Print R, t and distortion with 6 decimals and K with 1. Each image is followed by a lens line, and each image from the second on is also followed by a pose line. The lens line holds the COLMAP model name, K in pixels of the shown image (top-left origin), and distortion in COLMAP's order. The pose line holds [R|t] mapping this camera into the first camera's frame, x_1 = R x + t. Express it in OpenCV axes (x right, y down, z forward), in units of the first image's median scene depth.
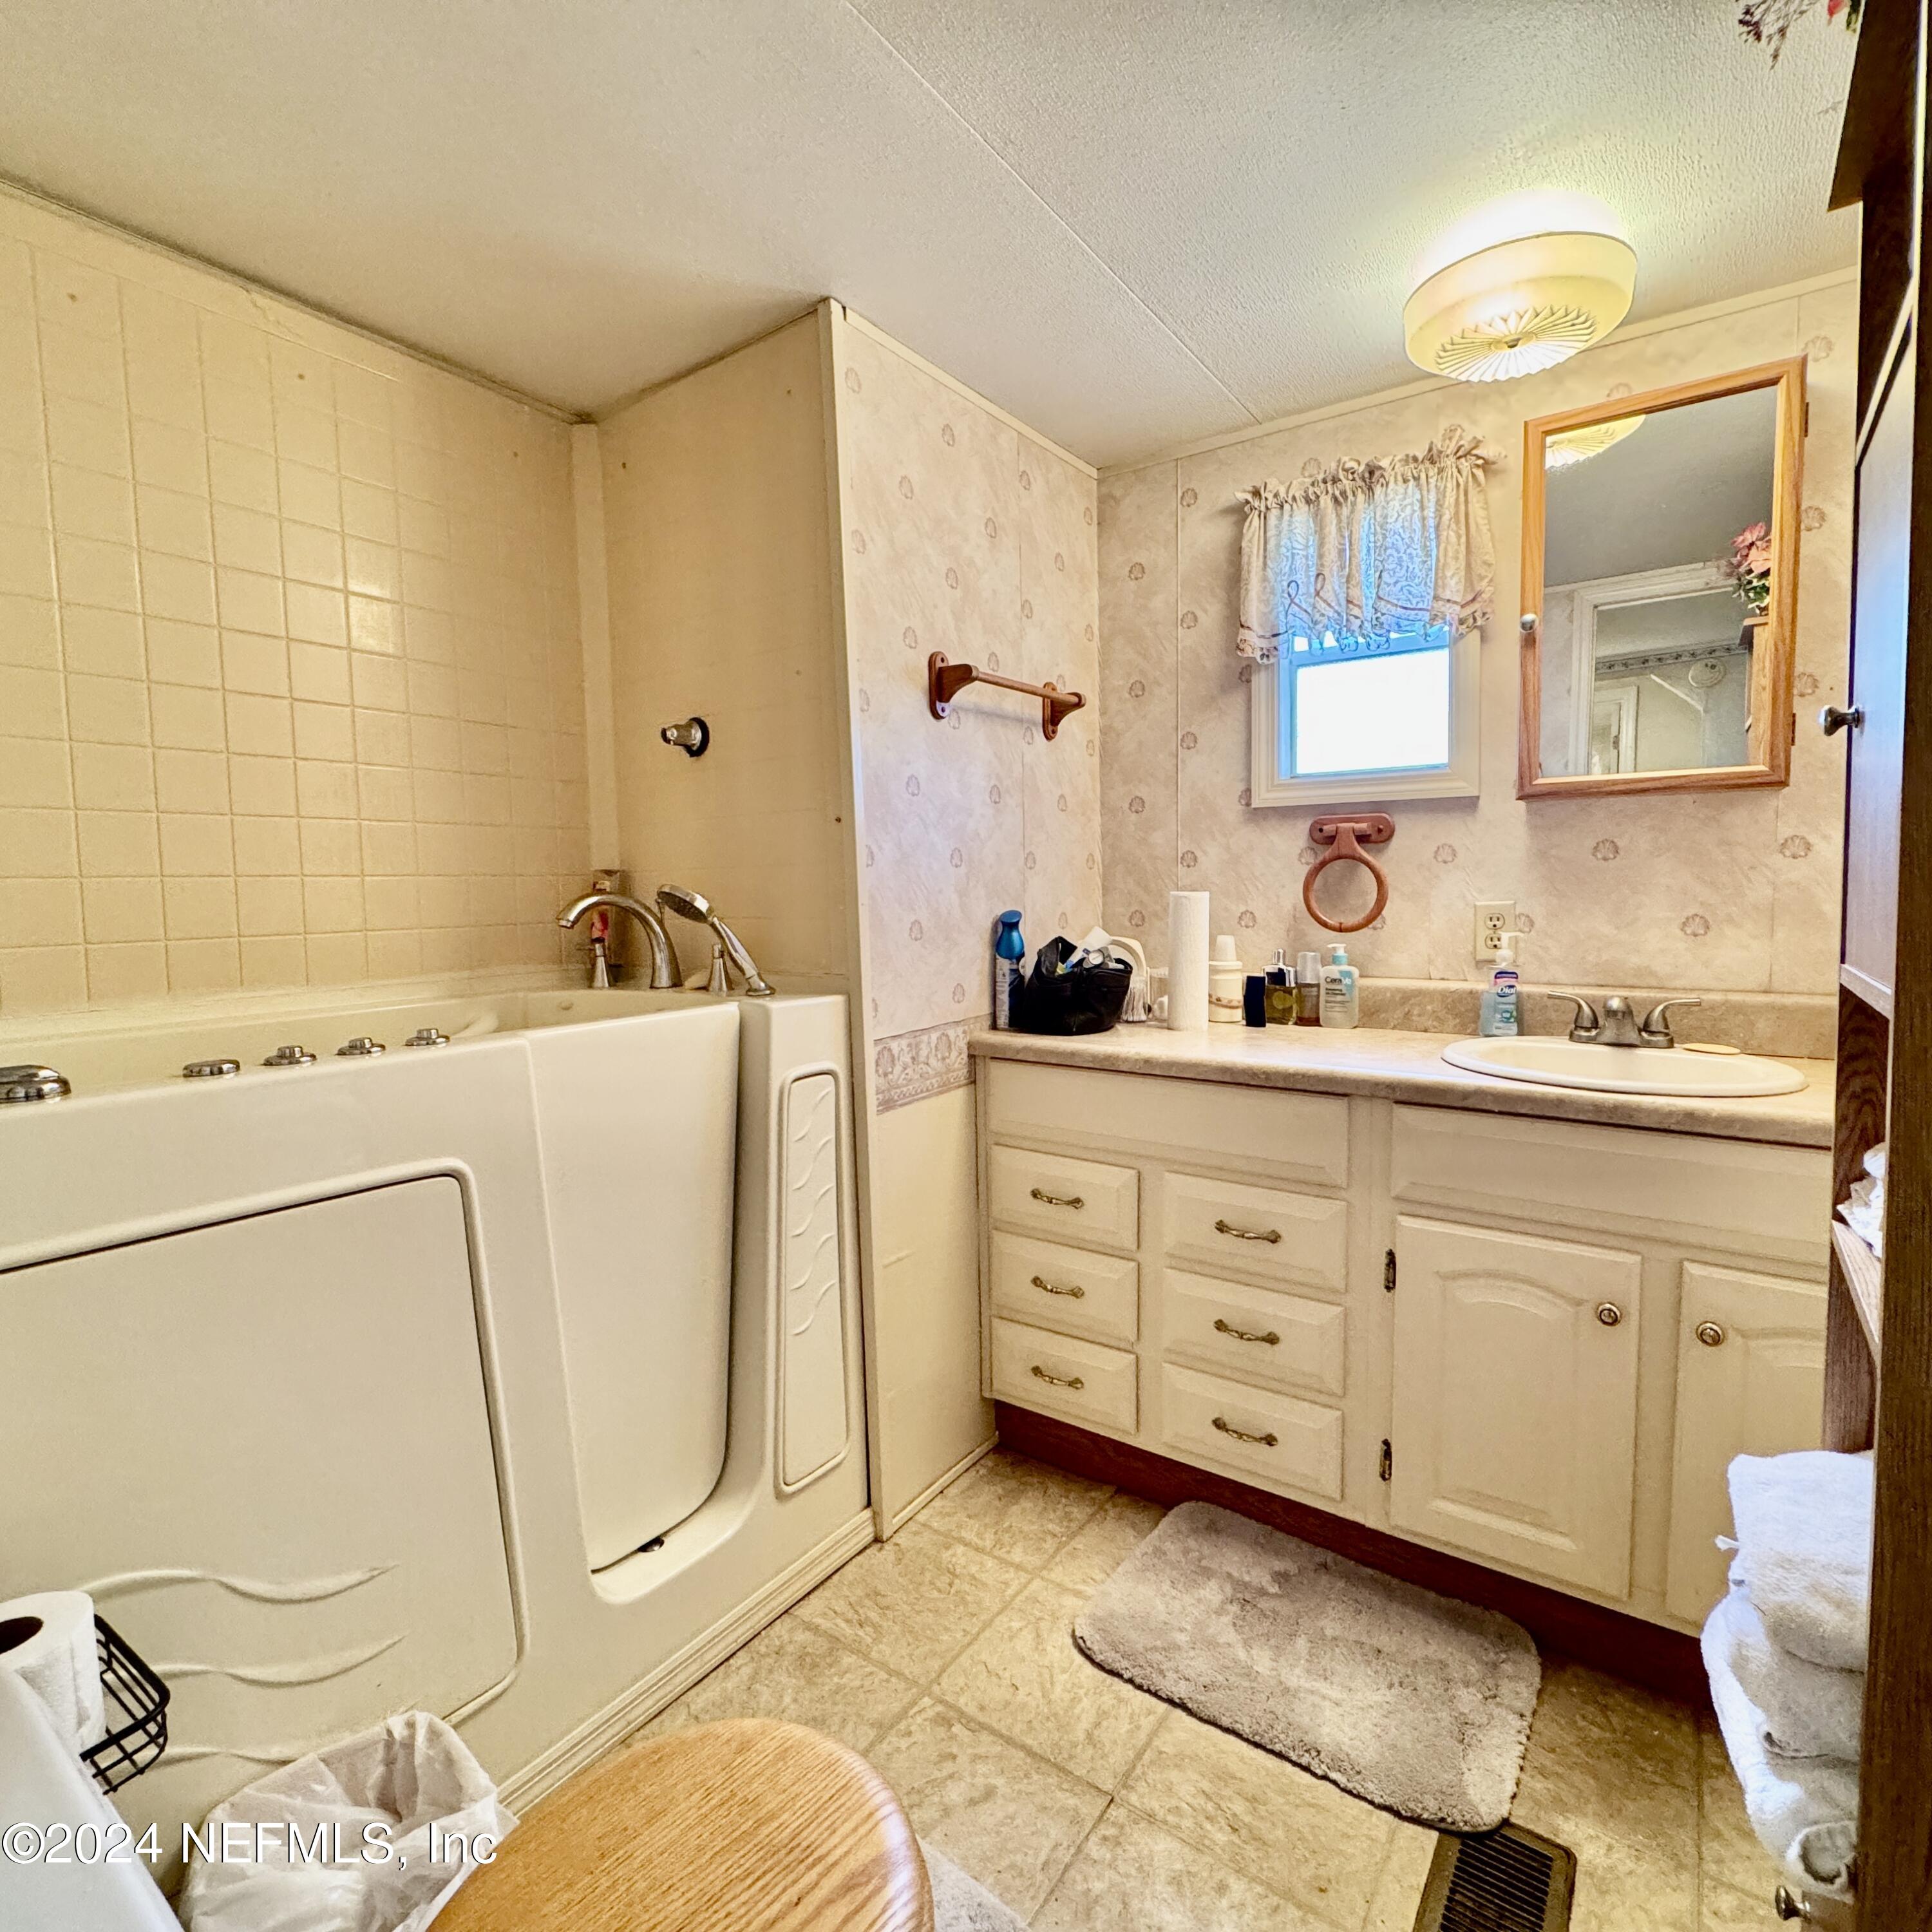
lens RADIAL K [[1038.4, 0, 963.5], [0, 1038.4, 962.1], [0, 0, 1]] dist [0.000938, -0.000611]
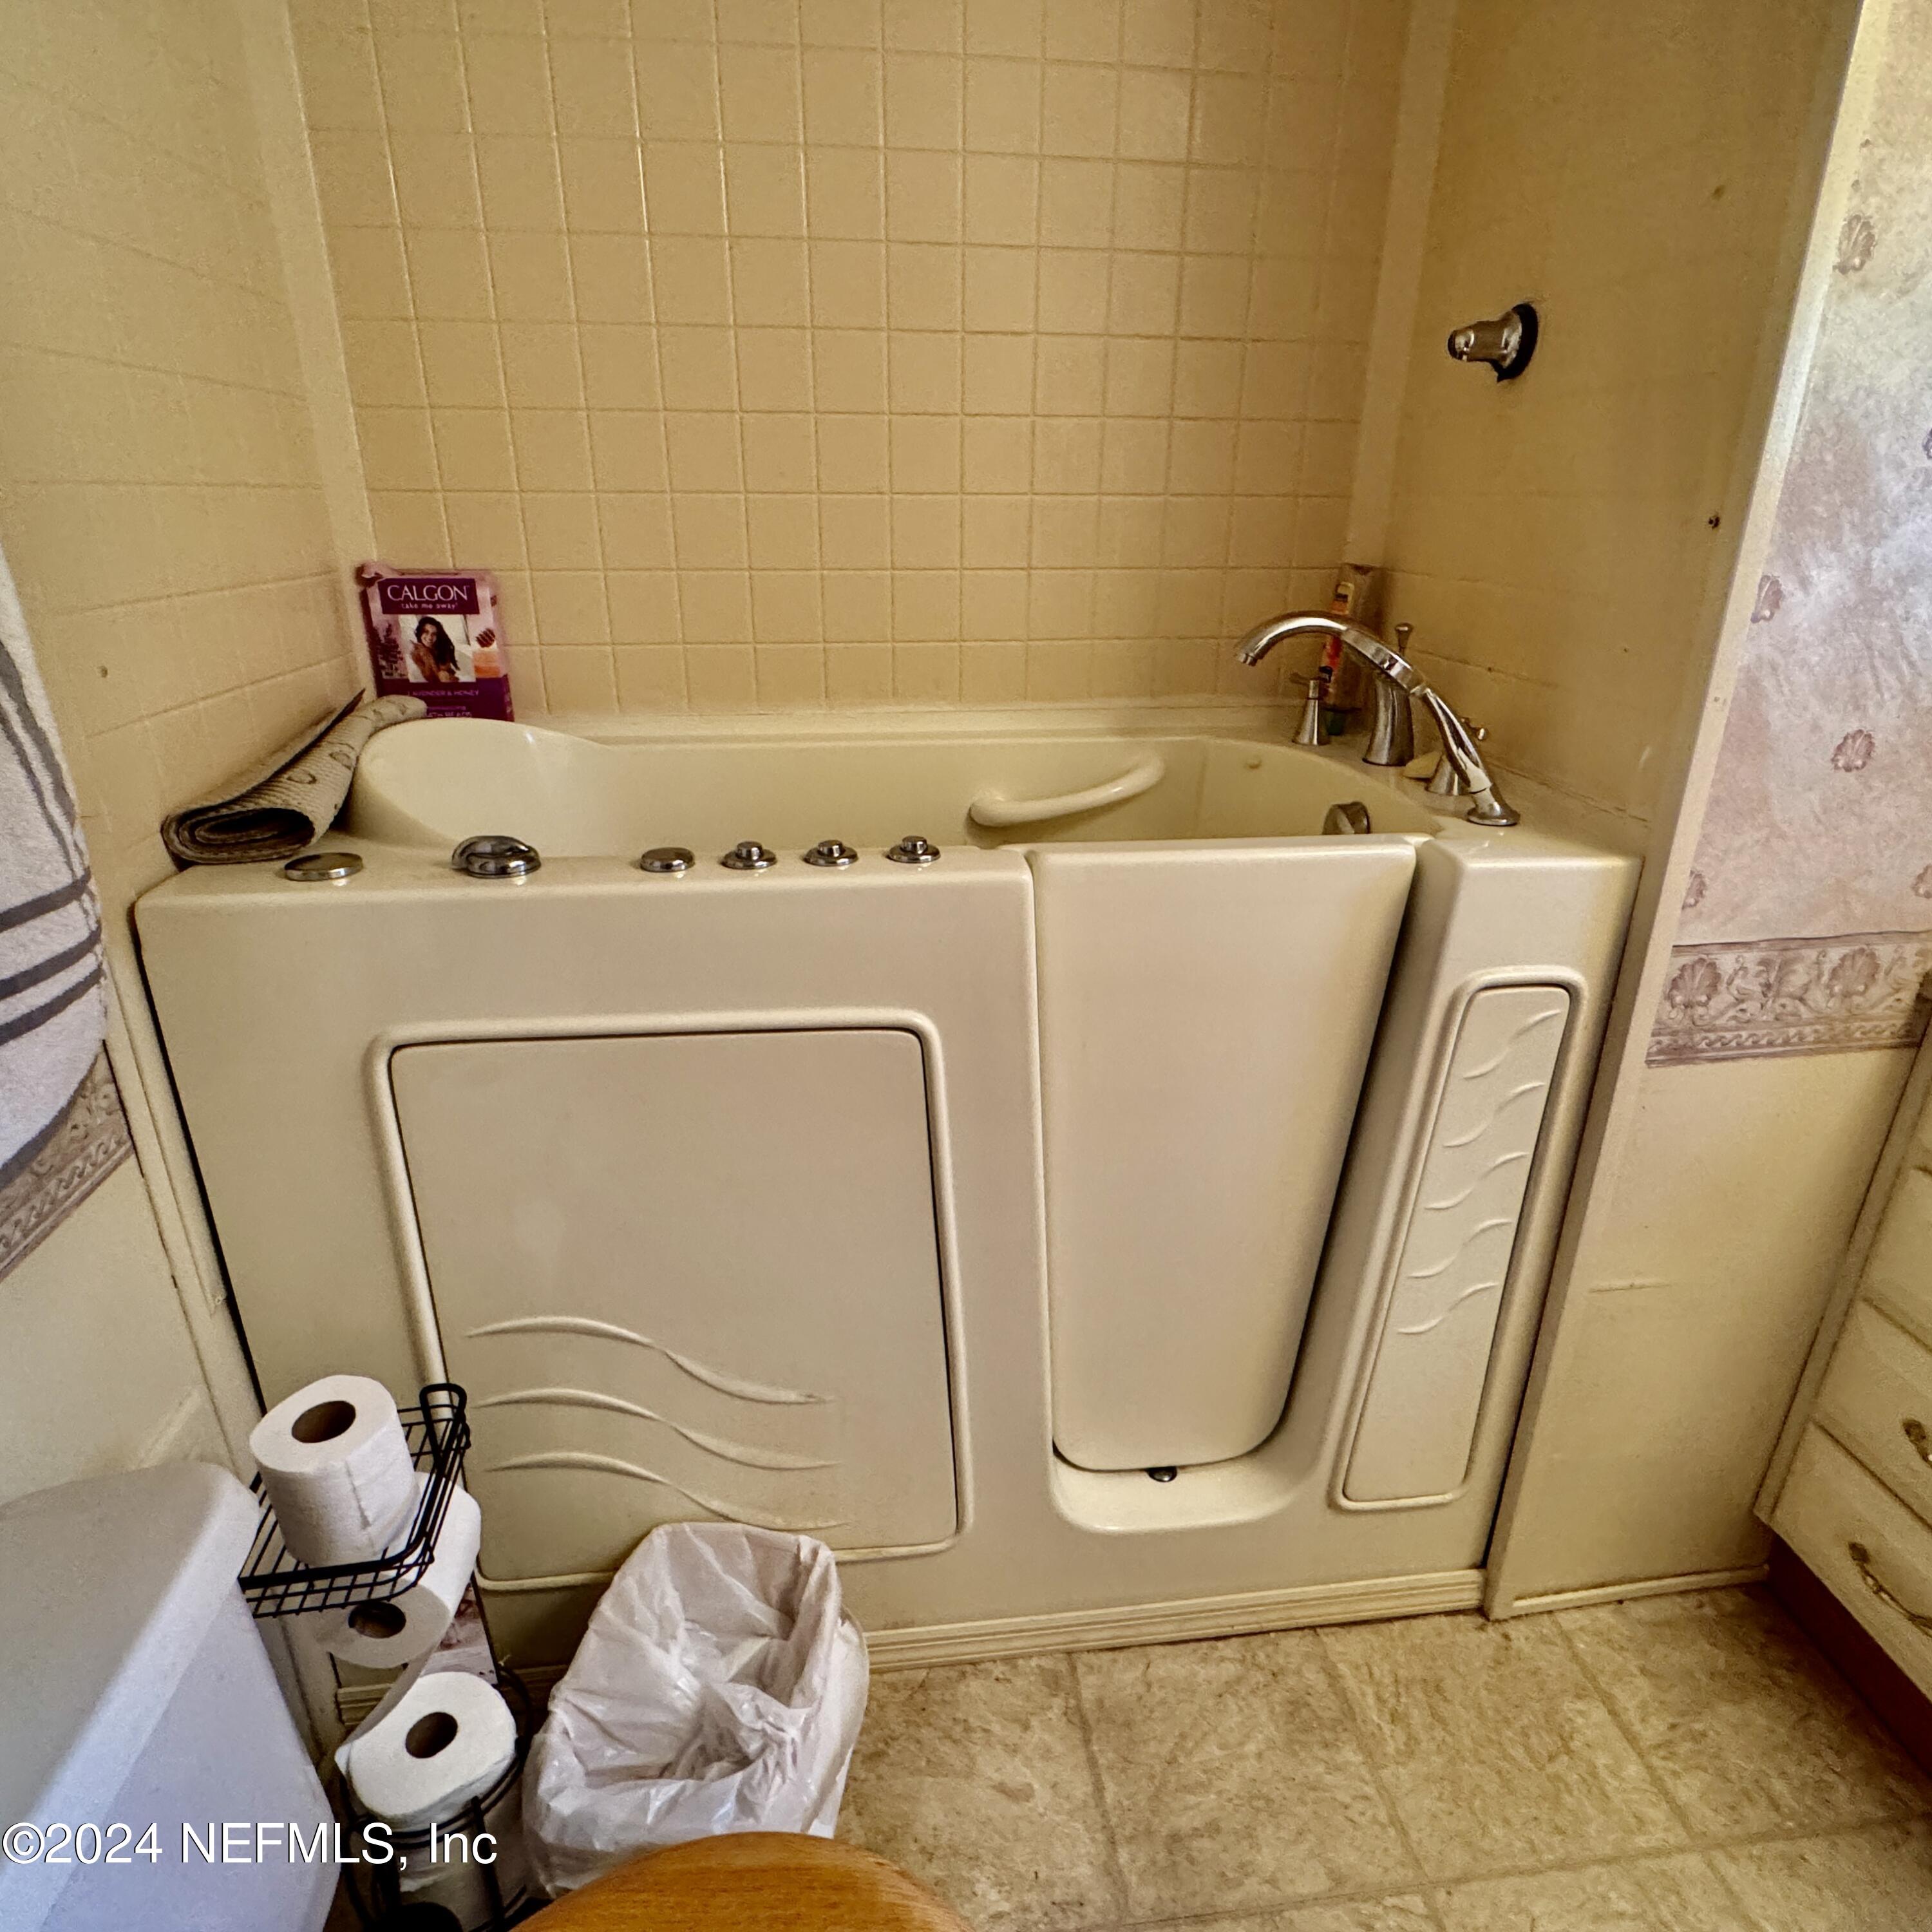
lens RADIAL K [[1145.9, 0, 964.3], [0, 1145.9, 956.4], [0, 0, 1]] dist [-0.003740, 0.001646]
pose [[0.675326, 0.300464, -0.673540, 0.069180], [-0.070983, 0.935491, 0.346148, -0.102936], [0.734095, -0.185953, 0.653090, 0.320476]]
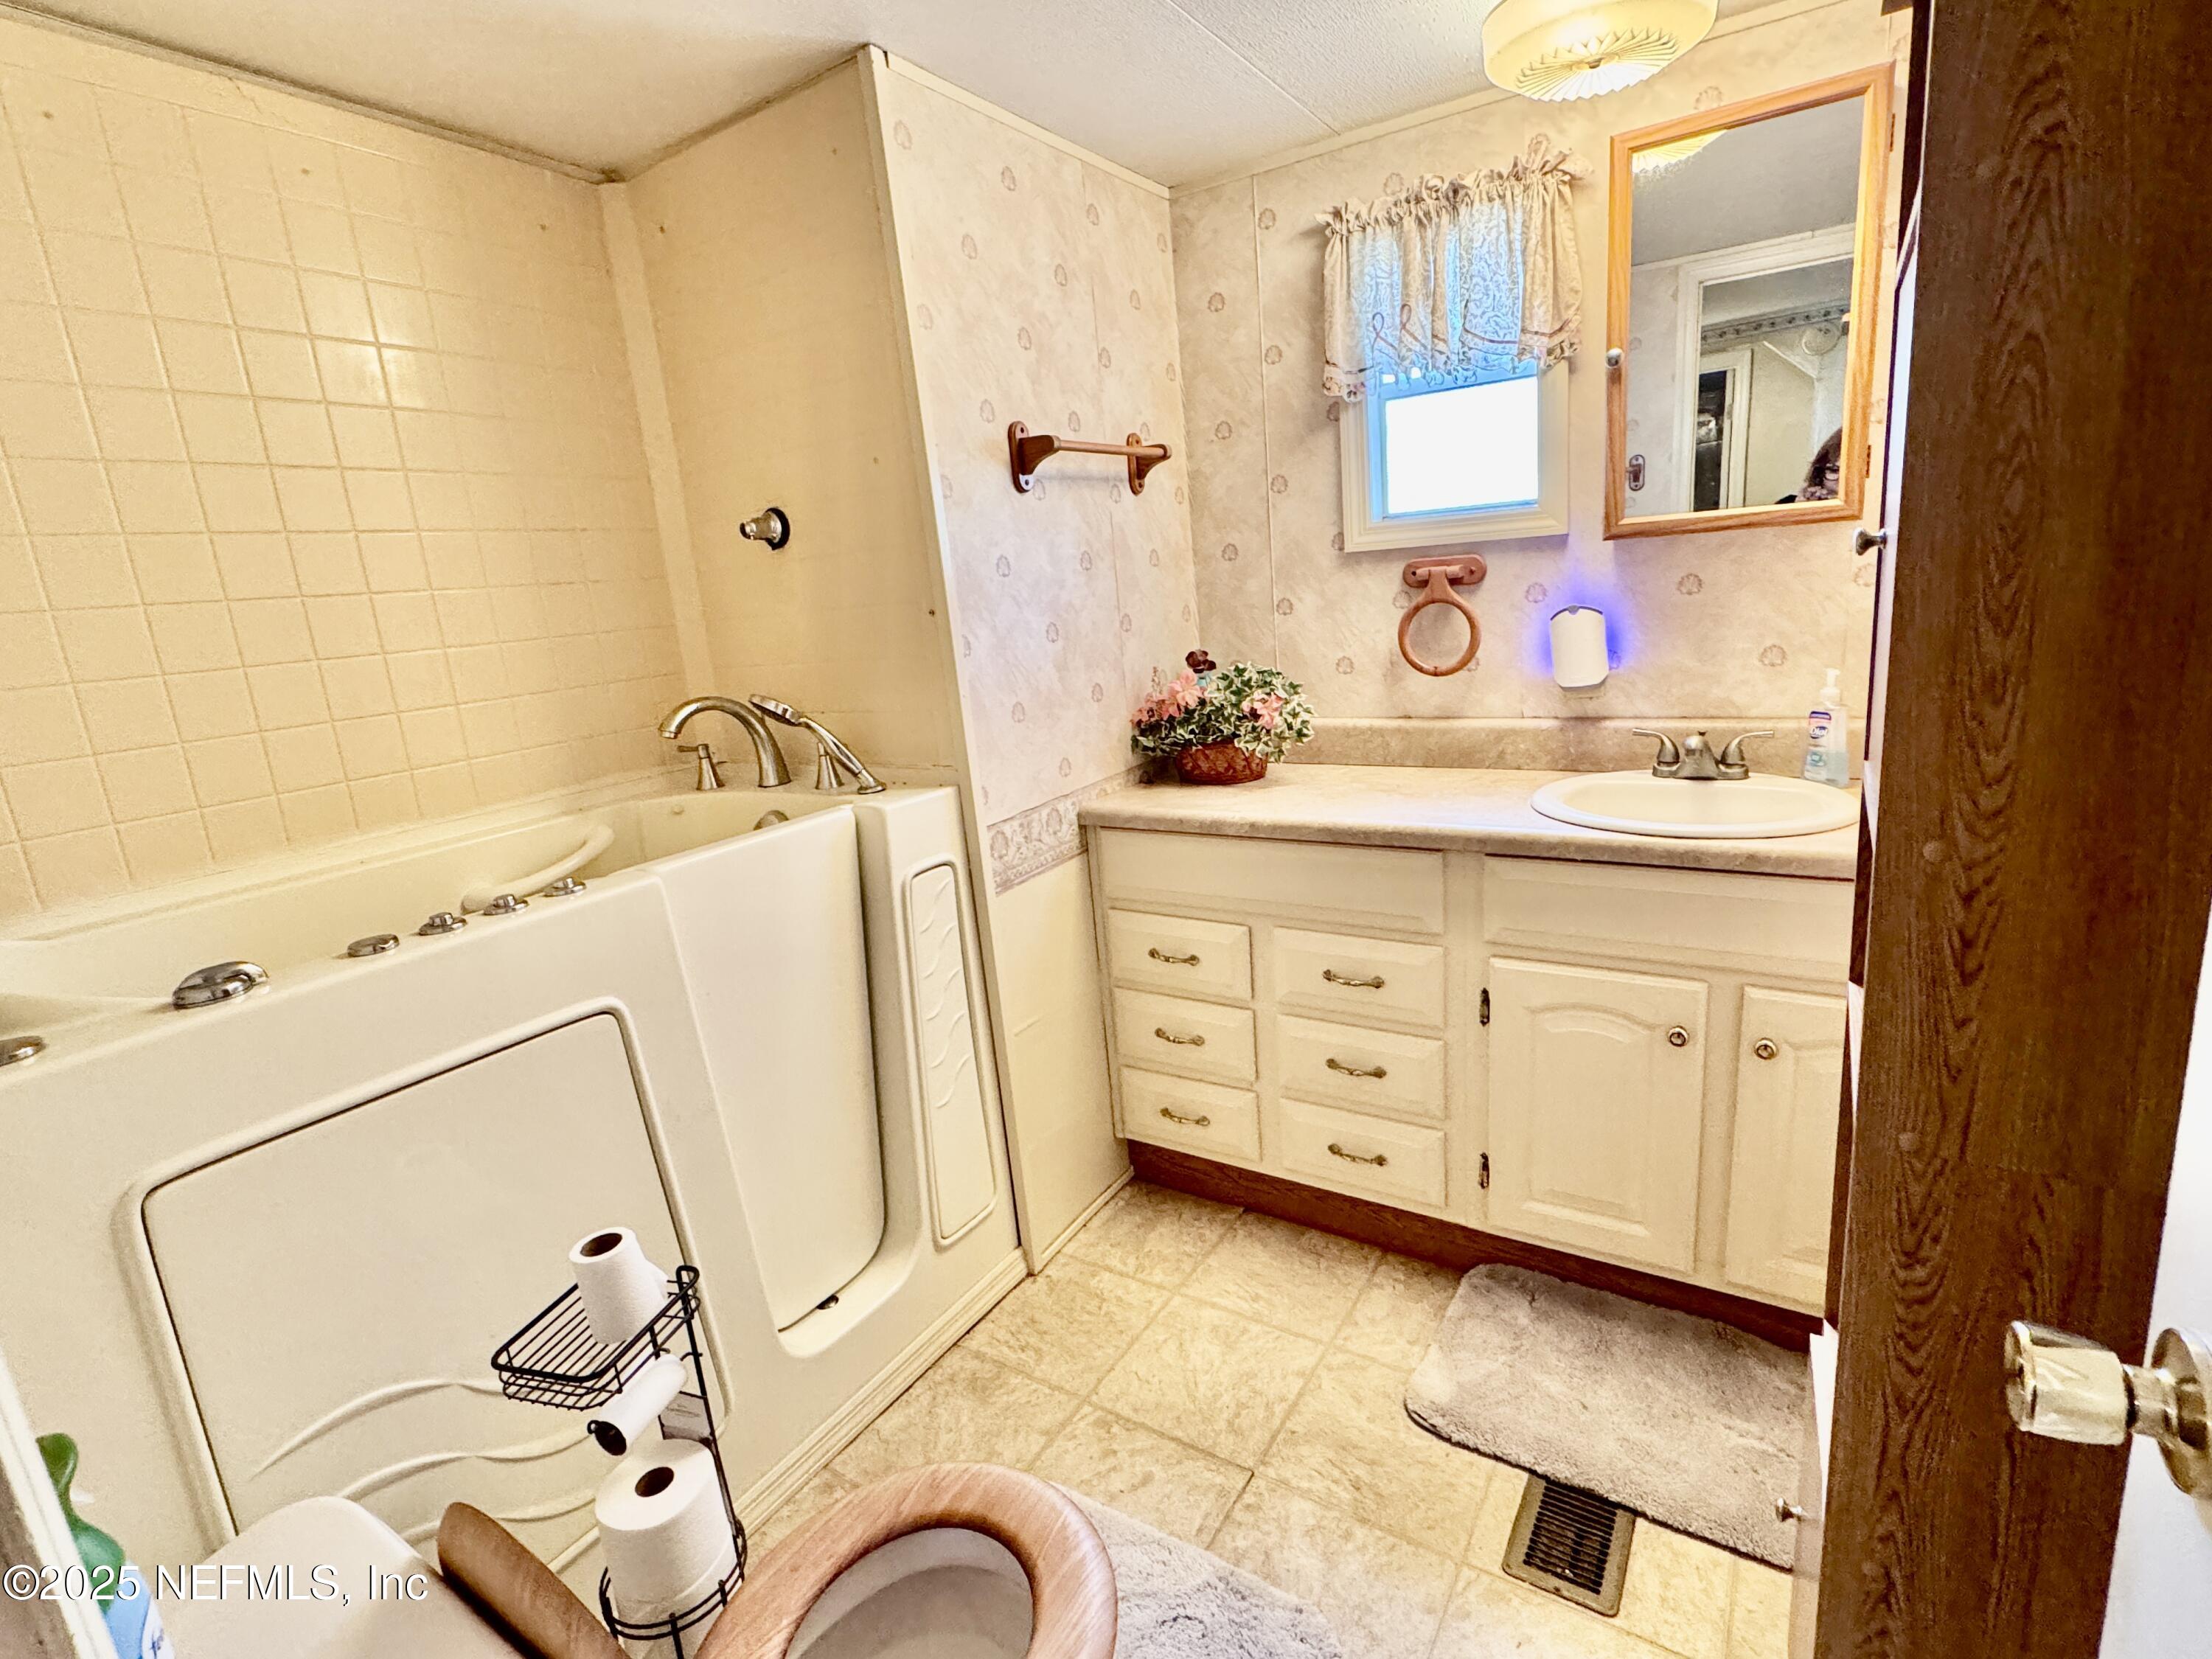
lens RADIAL K [[1076.6, 0, 1101.6], [0, 1076.6, 830.9], [0, 0, 1]] dist [-0.003903, 0.000117]
pose [[0.996647, -0.077077, 0.027444, -0.002784], [0.071871, 0.985059, 0.156501, -0.078219], [-0.039096, -0.154004, 0.987296, -0.054489]]
